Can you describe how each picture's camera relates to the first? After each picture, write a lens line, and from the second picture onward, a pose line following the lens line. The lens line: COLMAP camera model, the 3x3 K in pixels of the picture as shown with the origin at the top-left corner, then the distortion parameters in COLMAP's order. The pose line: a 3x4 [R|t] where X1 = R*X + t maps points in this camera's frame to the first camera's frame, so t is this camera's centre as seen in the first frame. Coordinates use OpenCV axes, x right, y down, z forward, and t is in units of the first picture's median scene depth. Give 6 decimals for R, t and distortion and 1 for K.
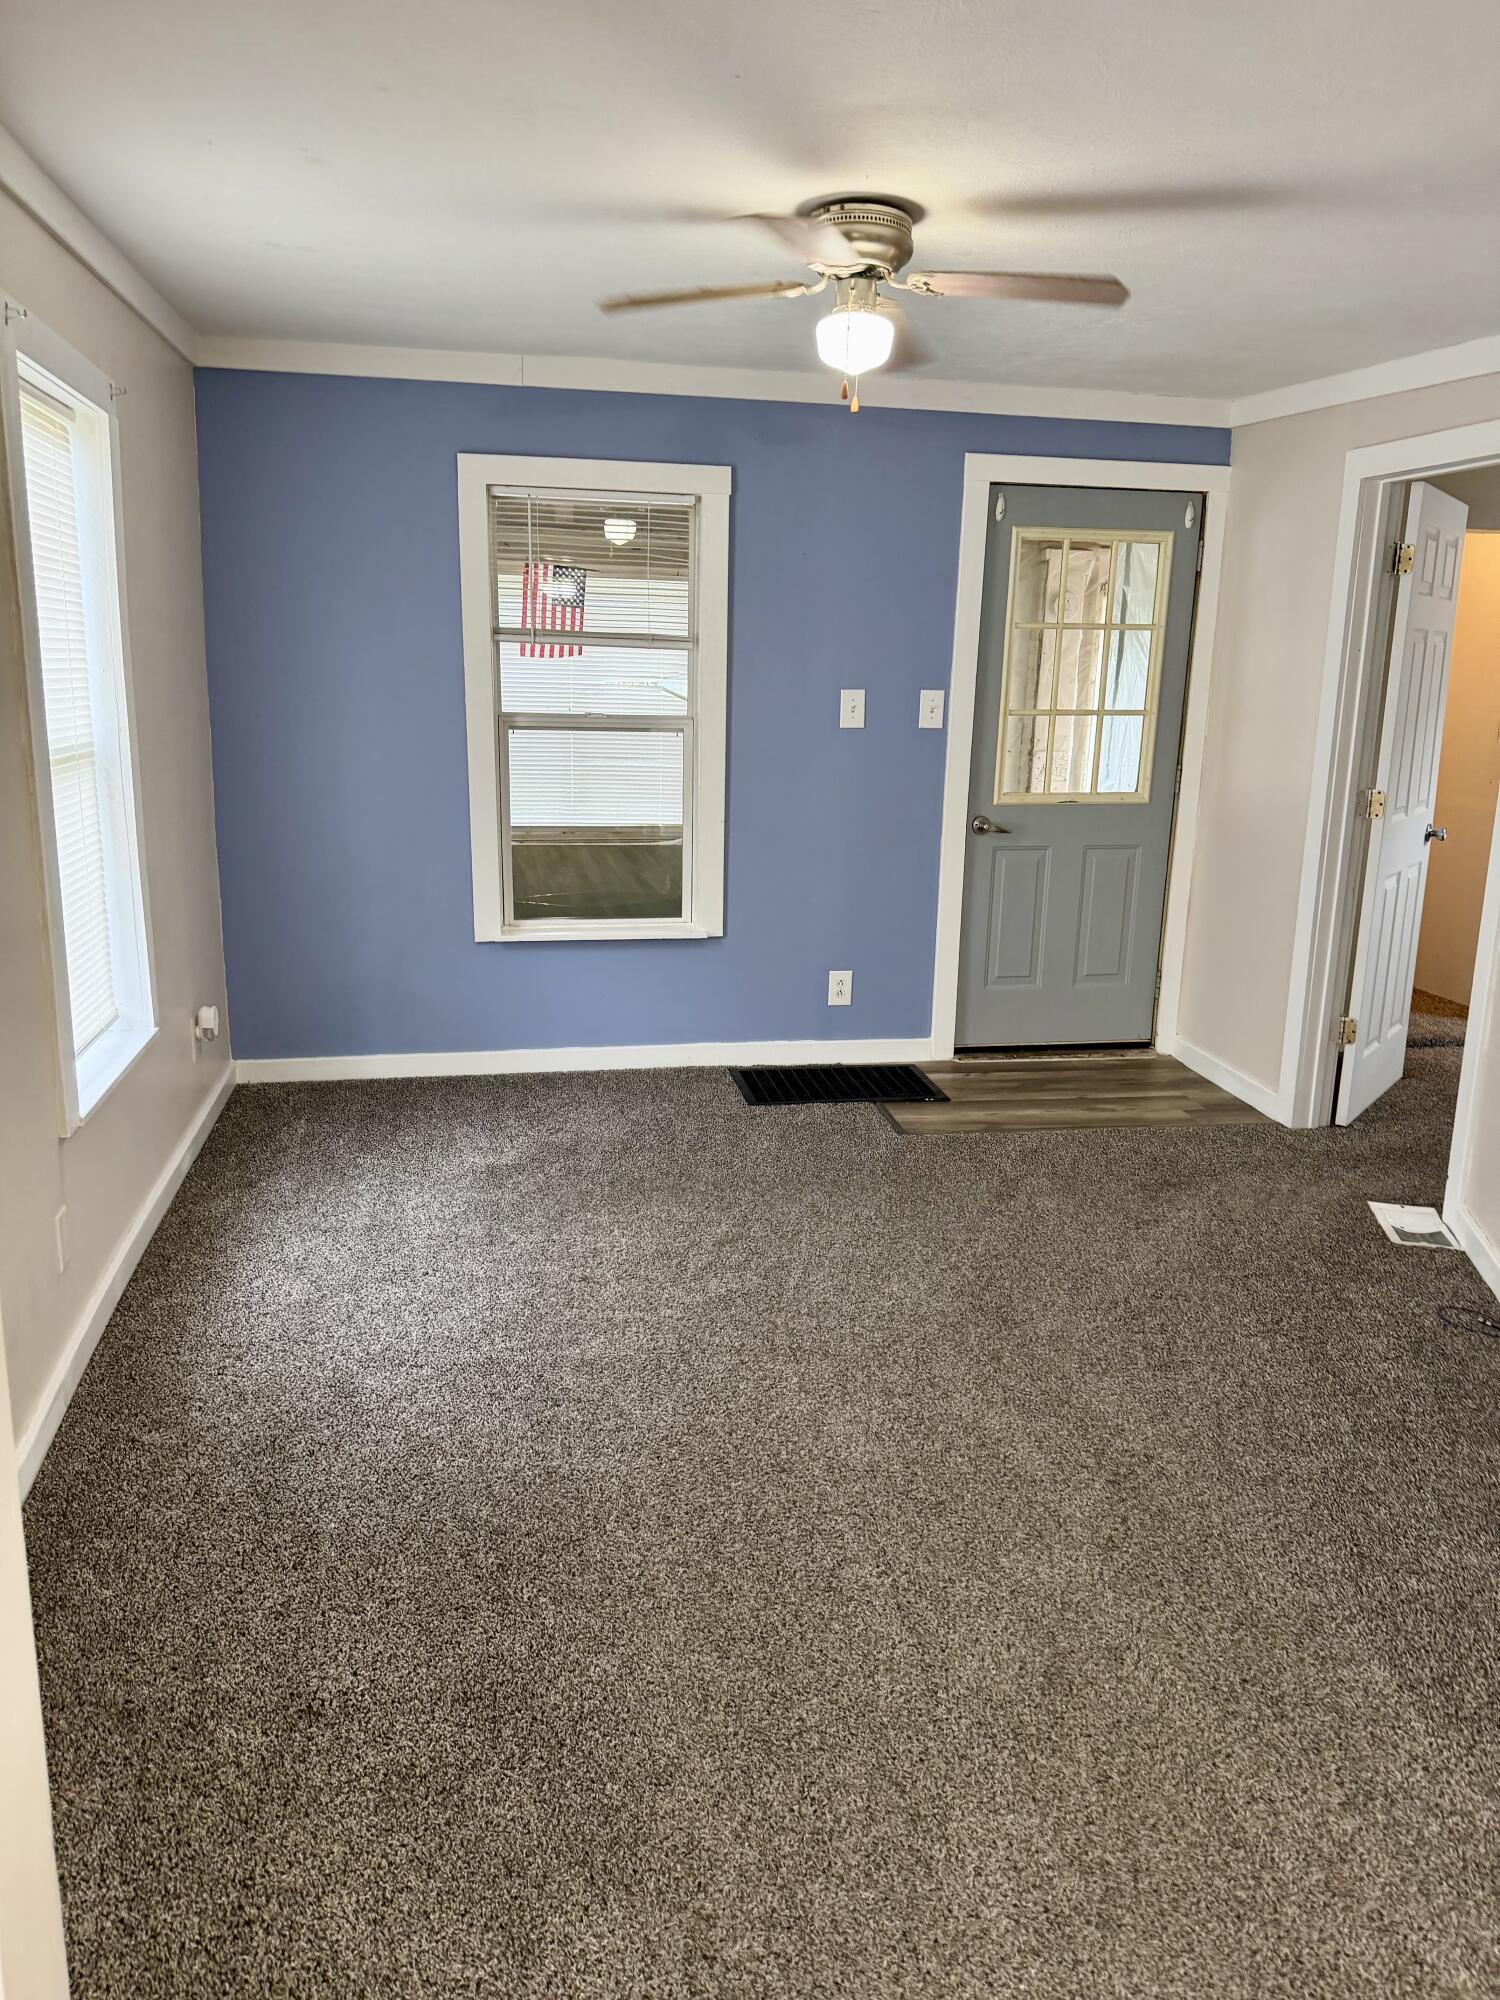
lens RADIAL K [[1380.4, 0, 759.6], [0, 1380.4, 992.2], [0, 0, 1]] dist [0.078229, 0.000546]
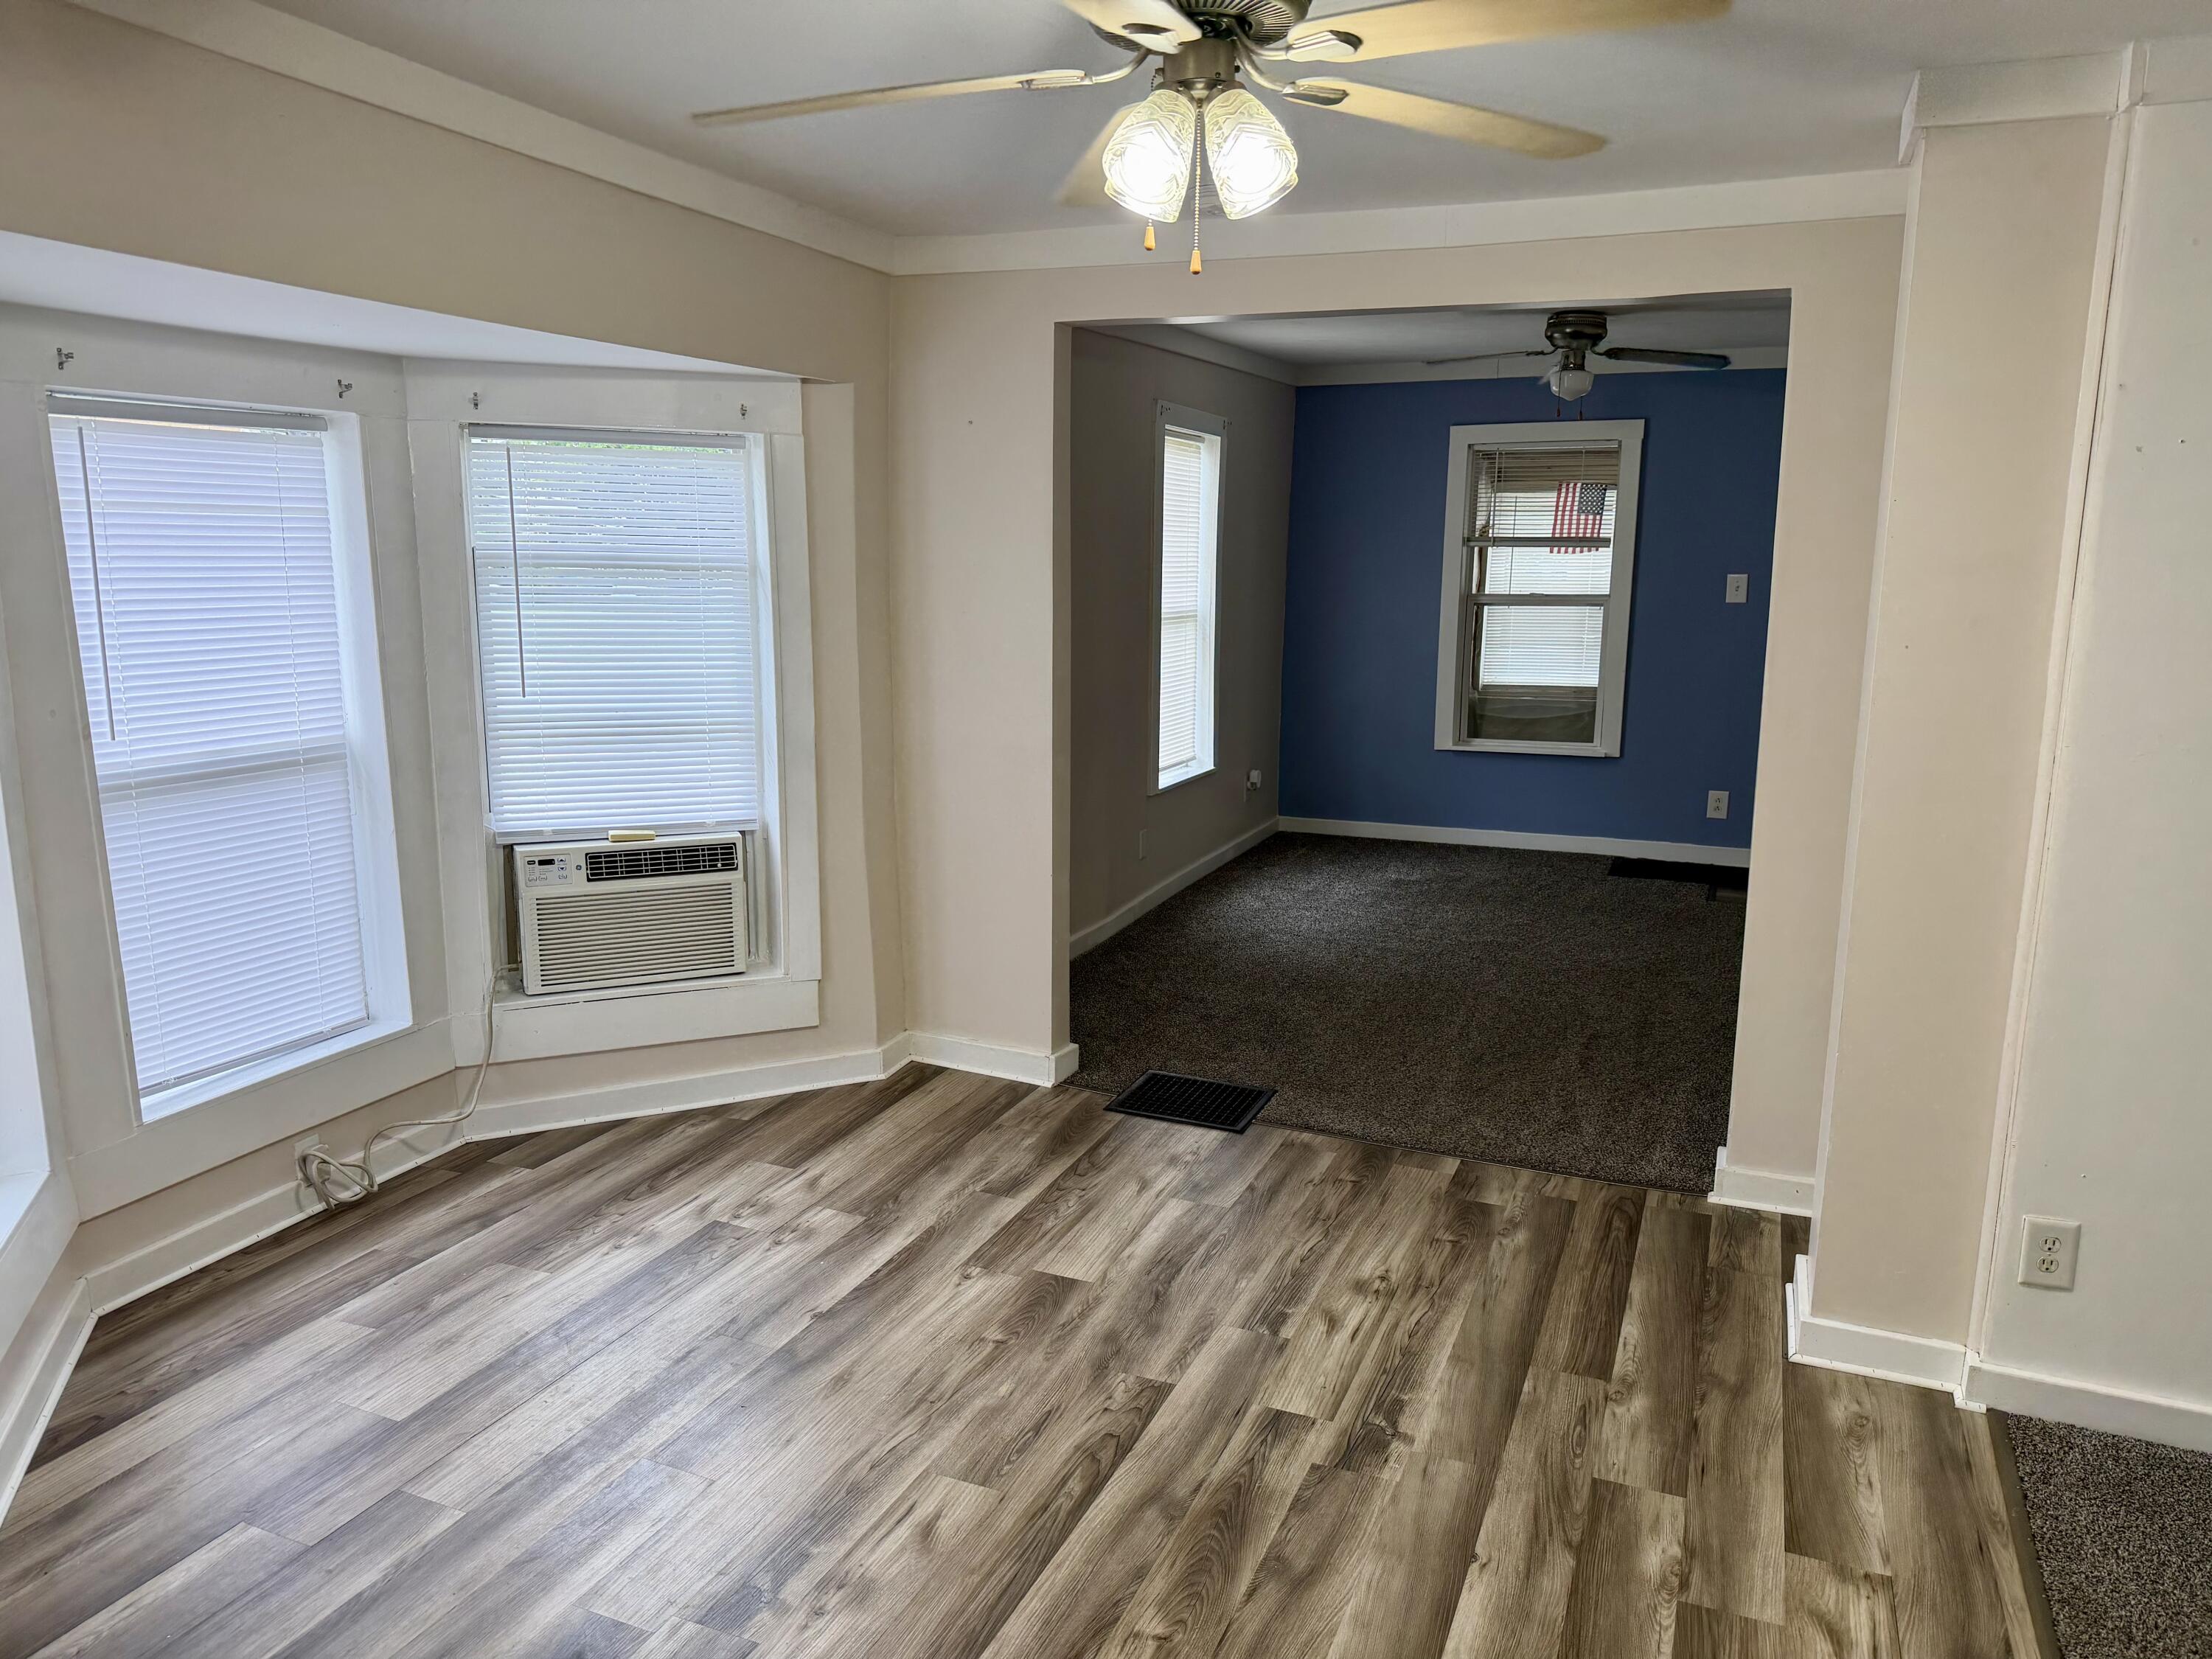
lens RADIAL K [[1526.7, 0, 1104.4], [0, 1526.7, 831.9], [0, 0, 1]] dist [0.078229, 0.000546]
pose [[0.826085, 0.077683, -0.558165, 0.410784], [-0.109939, 0.993638, -0.024418, 0.125785], [0.552717, 0.081535, 0.829371, -0.520794]]
